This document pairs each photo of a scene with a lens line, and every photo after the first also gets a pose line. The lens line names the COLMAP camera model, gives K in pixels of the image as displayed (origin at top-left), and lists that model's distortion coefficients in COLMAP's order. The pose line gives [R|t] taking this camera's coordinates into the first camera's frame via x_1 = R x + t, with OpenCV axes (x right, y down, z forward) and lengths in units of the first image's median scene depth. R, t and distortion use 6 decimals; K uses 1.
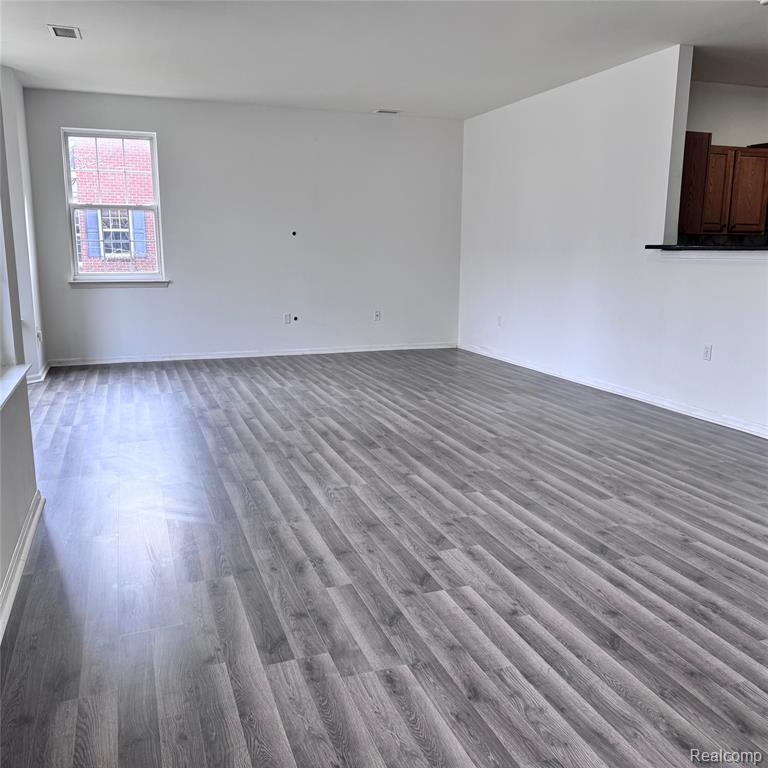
lens RADIAL K [[710.2, 0, 397.2], [0, 710.2, 369.5], [0, 0, 1]] dist [0.045790, 0.000000]
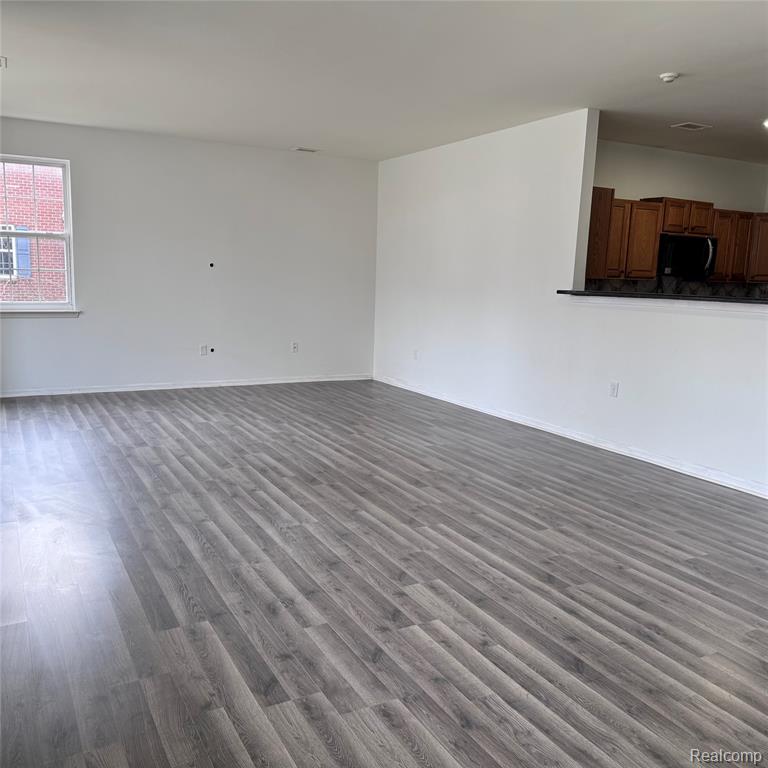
lens RADIAL K [[710.2, 0, 391.2], [0, 710.2, 375.5], [0, 0, 1]] dist [0.045790, 0.000000]
pose [[0.989609, 0.002887, 0.143756, -0.083895], [0.000865, 0.999661, -0.026033, -0.022663], [-0.143782, 0.025887, 0.989271, -0.037011]]
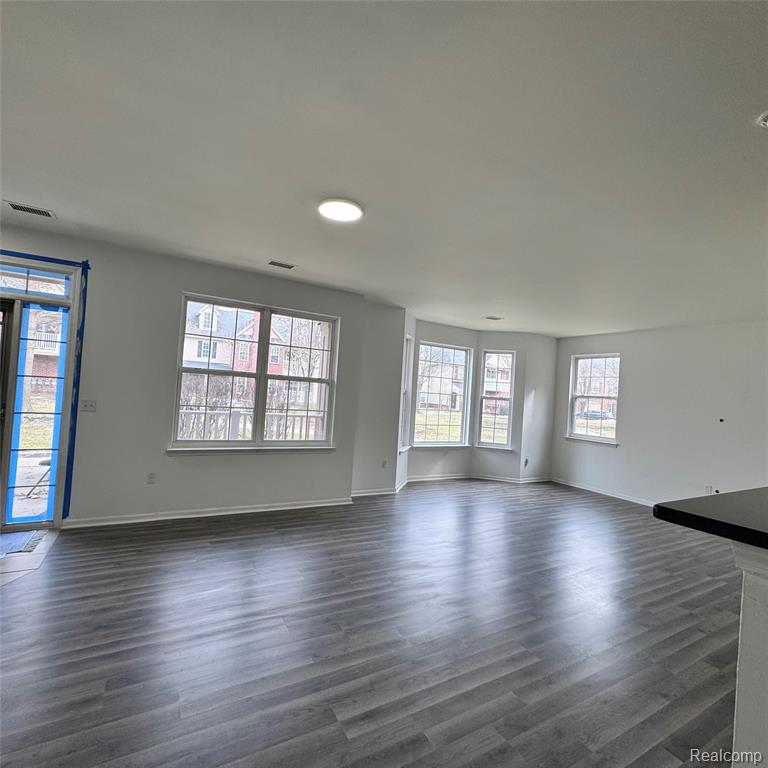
lens RADIAL K [[404.4, 0, 385.6], [0, 404.4, 383.9], [0, 0, 1]] dist [-0.004580, 0.001224]
pose [[0.166023, -0.013812, -0.986025, 0.911727], [-0.230020, 0.971777, -0.052342, -0.180391], [0.958920, 0.235496, 0.158160, 0.712129]]
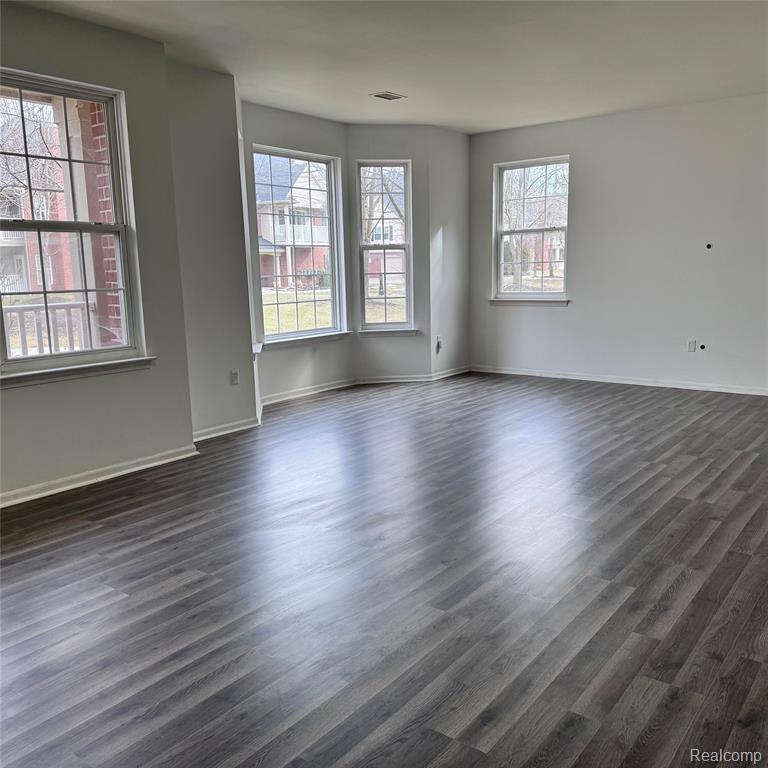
lens RADIAL K [[710.2, 0, 386.6], [0, 710.2, 386.8], [0, 0, 1]] dist [0.045790, 0.000000]
pose [[0.530848, 0.129383, -0.837533, 0.814274], [-0.118862, 0.989875, 0.077580, -0.100430], [0.839090, 0.058367, 0.540852, 0.488368]]
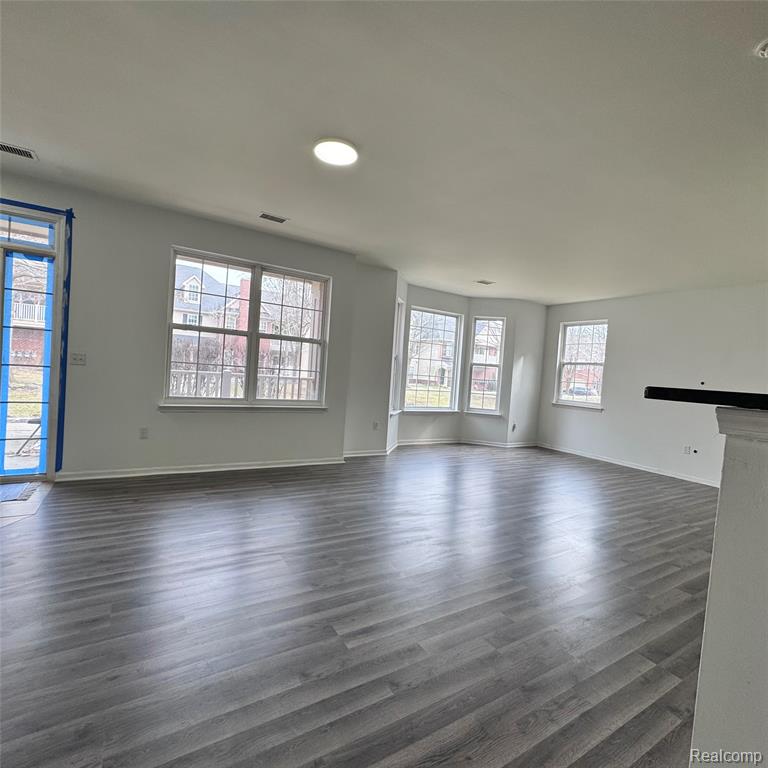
lens RADIAL K [[404.4, 0, 385.5], [0, 404.4, 383.5], [0, 0, 1]] dist [-0.004580, 0.001224]
pose [[0.194300, 0.040908, -0.980089, 0.919369], [-0.233760, 0.972277, -0.005760, -0.122799], [0.952683, 0.230224, 0.198476, 0.711852]]
